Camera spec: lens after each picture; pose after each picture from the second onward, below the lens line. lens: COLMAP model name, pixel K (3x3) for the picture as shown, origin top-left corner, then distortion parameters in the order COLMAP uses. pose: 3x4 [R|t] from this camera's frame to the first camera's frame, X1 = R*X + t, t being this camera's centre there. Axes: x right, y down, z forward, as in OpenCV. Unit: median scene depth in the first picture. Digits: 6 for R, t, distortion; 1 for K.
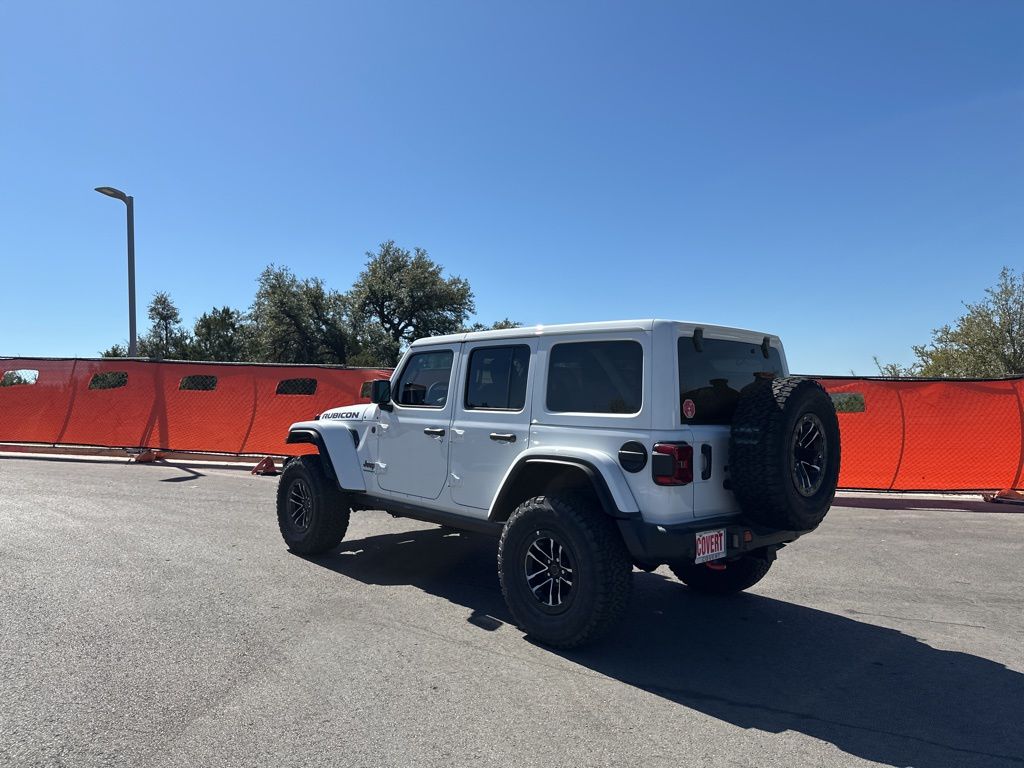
lens RADIAL K [[716.7, 0, 505.0], [0, 716.7, 388.0], [0, 0, 1]] dist [0.131313, -0.217066]
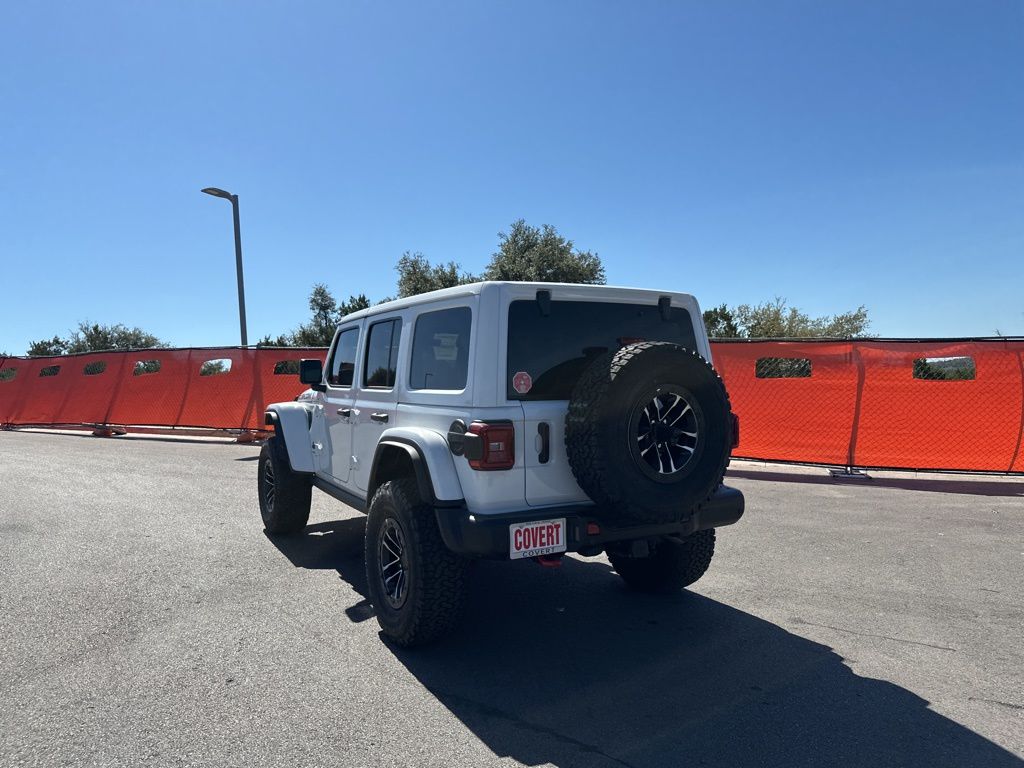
lens RADIAL K [[716.7, 0, 505.0], [0, 716.7, 388.0], [0, 0, 1]] dist [0.131313, -0.217066]
pose [[0.973343, -0.021061, -0.228387, 0.306675], [0.027938, 0.999247, 0.026919, 0.008213], [0.227648, -0.032582, 0.973198, 0.106382]]
